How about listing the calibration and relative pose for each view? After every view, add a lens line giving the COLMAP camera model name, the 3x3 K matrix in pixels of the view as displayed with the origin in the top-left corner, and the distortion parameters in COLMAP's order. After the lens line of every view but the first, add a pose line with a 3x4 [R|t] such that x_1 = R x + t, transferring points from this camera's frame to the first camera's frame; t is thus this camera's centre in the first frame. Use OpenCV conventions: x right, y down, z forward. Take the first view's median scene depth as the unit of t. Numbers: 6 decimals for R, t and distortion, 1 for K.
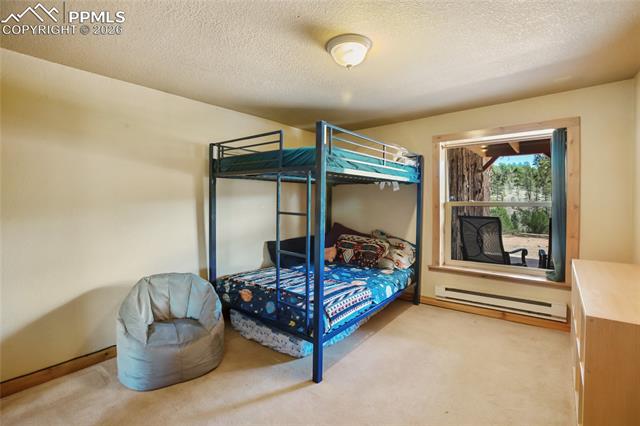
lens RADIAL K [[298.2, 0, 322.6], [0, 298.2, 201.9], [0, 0, 1]] dist [-0.037120, 0.000282]
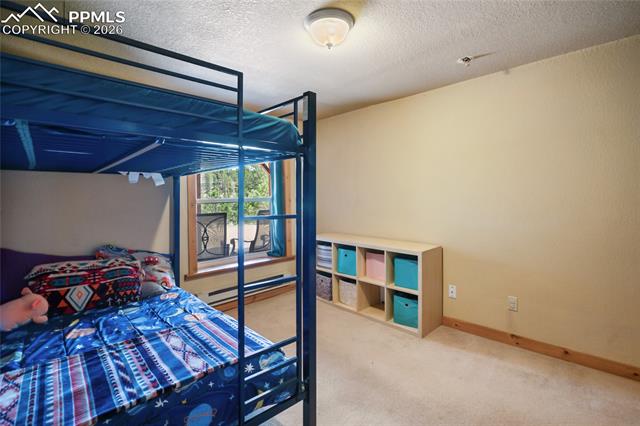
lens RADIAL K [[298.2, 0, 322.6], [0, 298.2, 201.9], [0, 0, 1]] dist [-0.037120, 0.000282]
pose [[0.141260, -0.027309, 0.989596, -0.418431], [0.013579, 0.999579, 0.025646, -0.010440], [-0.989879, 0.009815, 0.141571, 0.498713]]
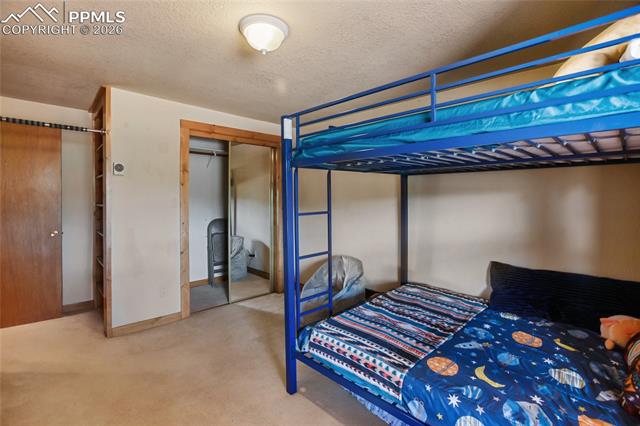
lens RADIAL K [[298.2, 0, 322.6], [0, 298.2, 201.9], [0, 0, 1]] dist [-0.037120, 0.000282]
pose [[-0.137382, 0.009149, -0.990476, 0.534539], [0.005538, 0.999949, 0.008468, -0.011279], [0.990503, -0.004322, -0.137425, 0.716547]]
